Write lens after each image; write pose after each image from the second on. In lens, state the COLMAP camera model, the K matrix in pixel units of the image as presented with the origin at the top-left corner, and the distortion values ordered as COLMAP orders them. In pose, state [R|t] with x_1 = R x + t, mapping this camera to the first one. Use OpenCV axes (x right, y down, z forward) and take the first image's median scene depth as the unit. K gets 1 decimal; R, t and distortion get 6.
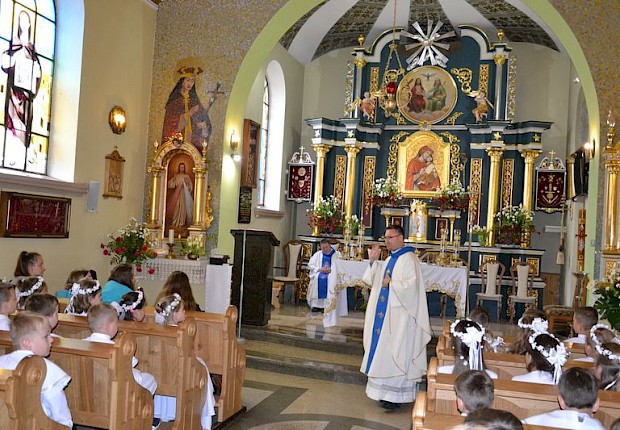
lens RADIAL K [[630.5, 0, 309.8], [0, 630.5, 216.7], [0, 0, 1]] dist [-0.015474, 0.000000]
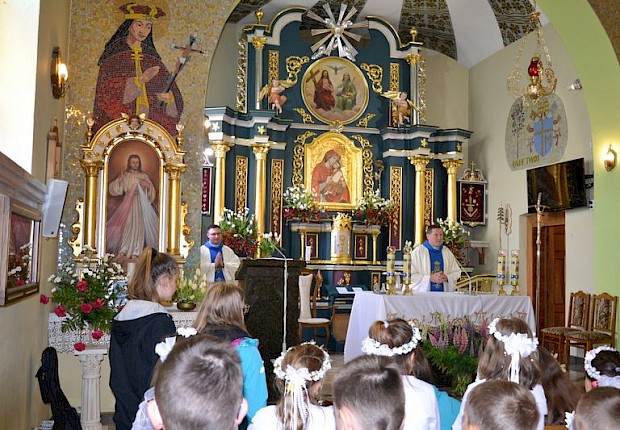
lens RADIAL K [[630.5, 0, 312.8], [0, 630.5, 217.0], [0, 0, 1]] dist [-0.015474, 0.000000]
pose [[0.849809, -0.003713, 0.527078, -0.298350], [0.013114, 0.999815, -0.014101, -0.009903], [-0.526928, 0.018895, 0.849700, 0.295446]]
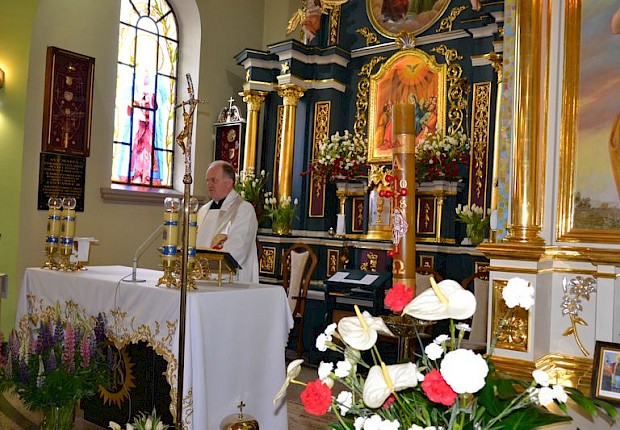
lens RADIAL K [[607.3, 0, 307.9], [0, 607.3, 219.1], [0, 0, 1]] dist [-0.037557, 0.000000]
pose [[0.923244, -0.020956, -0.383643, 0.314212], [0.015477, 0.999729, -0.017364, 0.029835], [0.383903, 0.010094, 0.923318, 0.455214]]
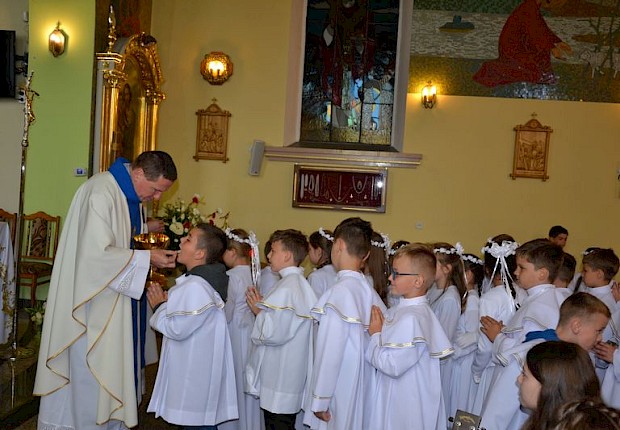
lens RADIAL K [[630.5, 0, 305.6], [0, 630.5, 219.1], [0, 0, 1]] dist [-0.015474, 0.000000]
pose [[-0.154307, -0.104008, 0.982533, -0.237329], [-0.094992, 0.991399, 0.090028, 0.002440], [-0.983446, -0.079441, -0.162859, 0.559605]]
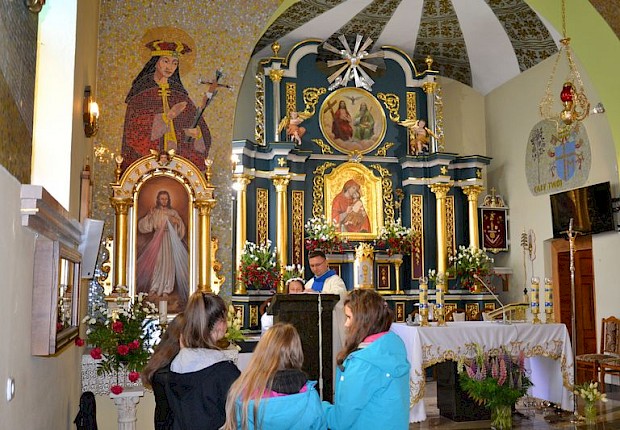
lens RADIAL K [[630.5, 0, 314.9], [0, 630.5, 216.8], [0, 0, 1]] dist [-0.015474, 0.000000]
pose [[0.853385, -0.001780, 0.521279, -0.311388], [0.038821, 0.997434, -0.060148, -0.013473], [-0.519834, 0.071566, 0.851264, 0.311142]]
